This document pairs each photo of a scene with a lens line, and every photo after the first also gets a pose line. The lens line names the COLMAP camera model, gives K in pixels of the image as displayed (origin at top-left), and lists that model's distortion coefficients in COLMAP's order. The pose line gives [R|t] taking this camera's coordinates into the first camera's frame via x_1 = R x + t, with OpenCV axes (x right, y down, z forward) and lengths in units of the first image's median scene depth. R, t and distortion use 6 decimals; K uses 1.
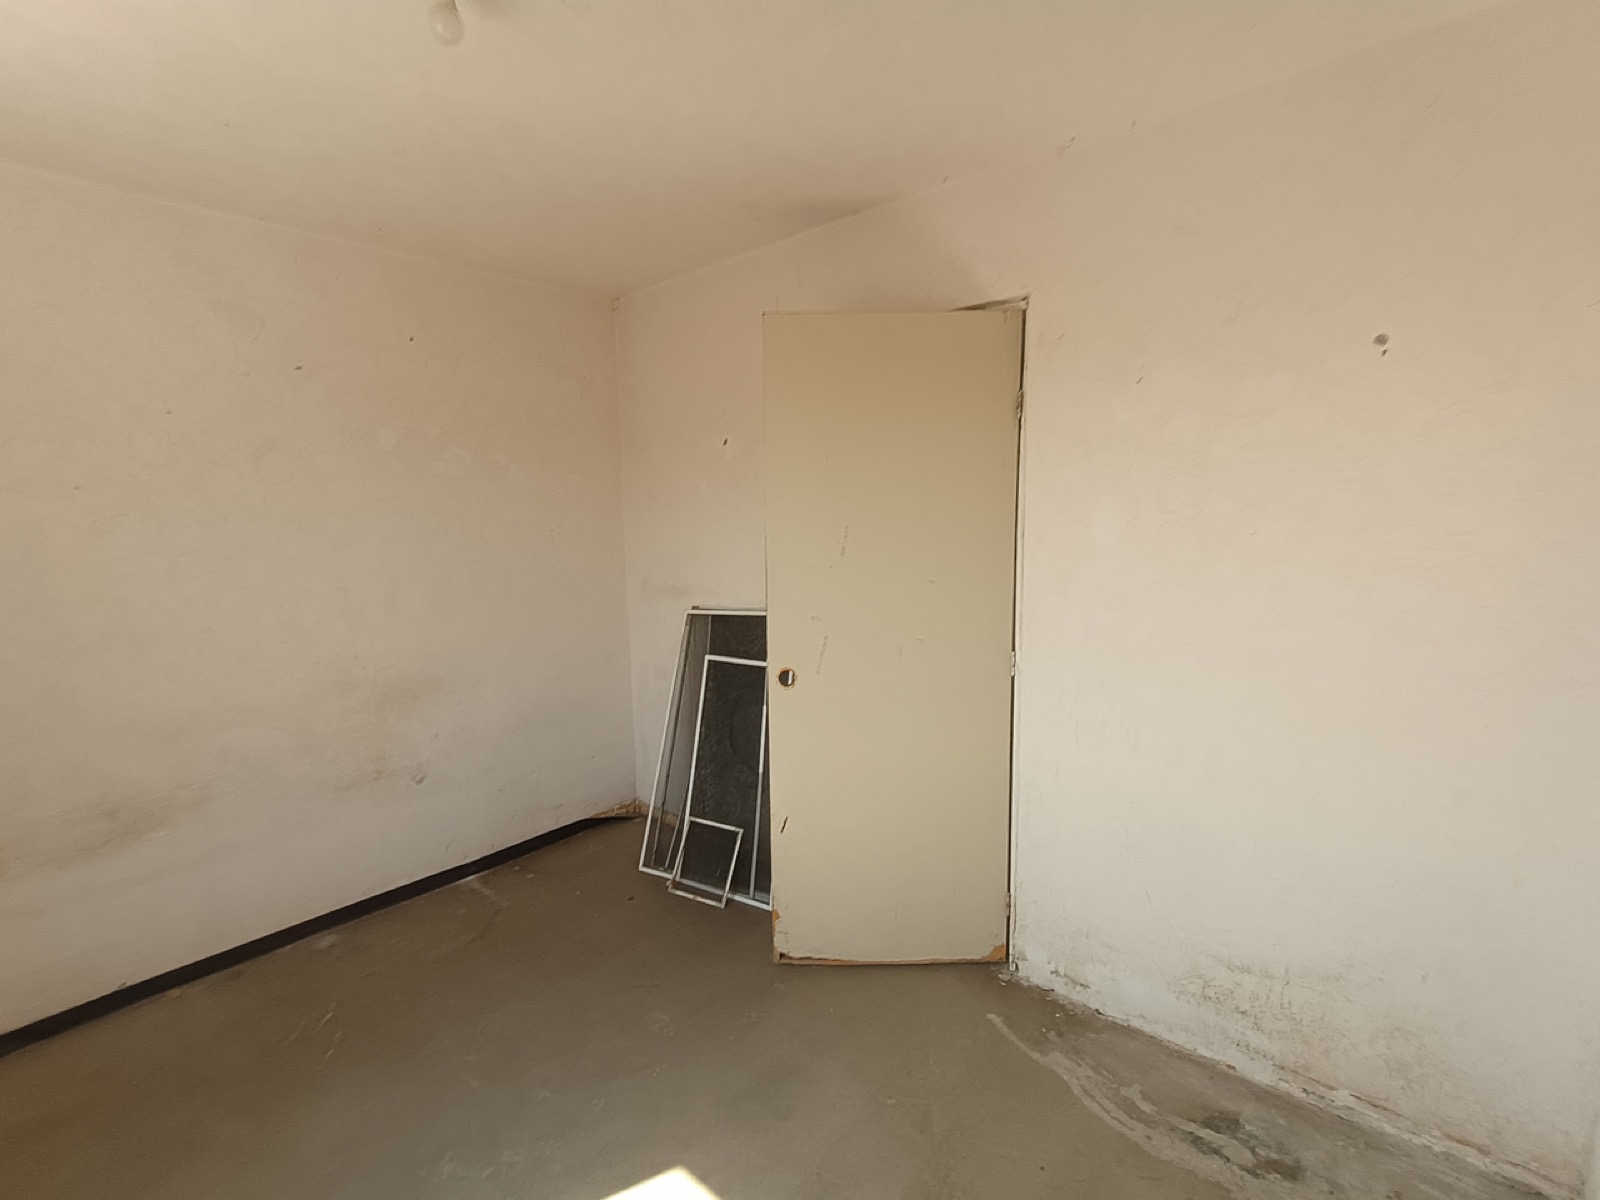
lens RADIAL K [[731.4, 0, 800.0], [0, 731.4, 600.0], [0, 0, 1]] dist [-0.000788, 0.001796]
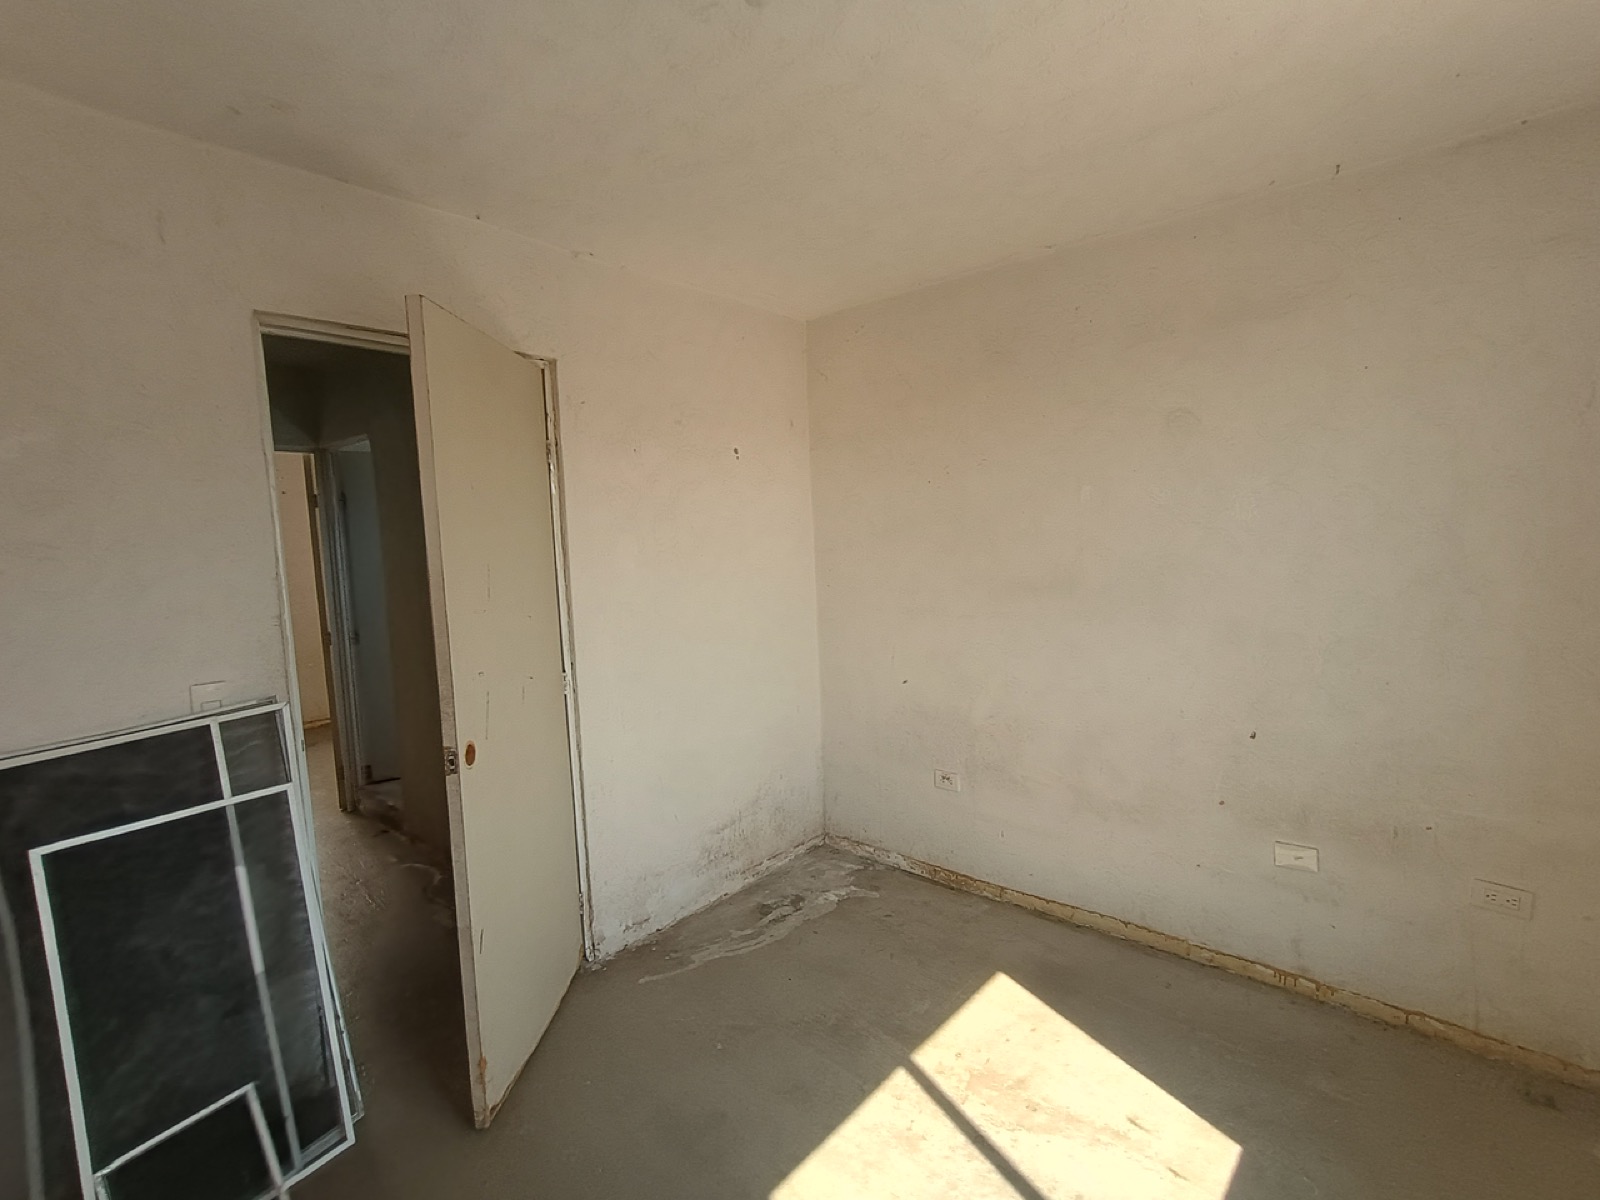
lens RADIAL K [[731.4, 0, 800.0], [0, 731.4, 600.0], [0, 0, 1]] dist [-0.000788, 0.001796]
pose [[0.019948, -0.066523, 0.997585, -0.915935], [0.158787, 0.985331, 0.062530, -0.055341], [-0.987111, 0.157157, 0.030219, 0.688282]]
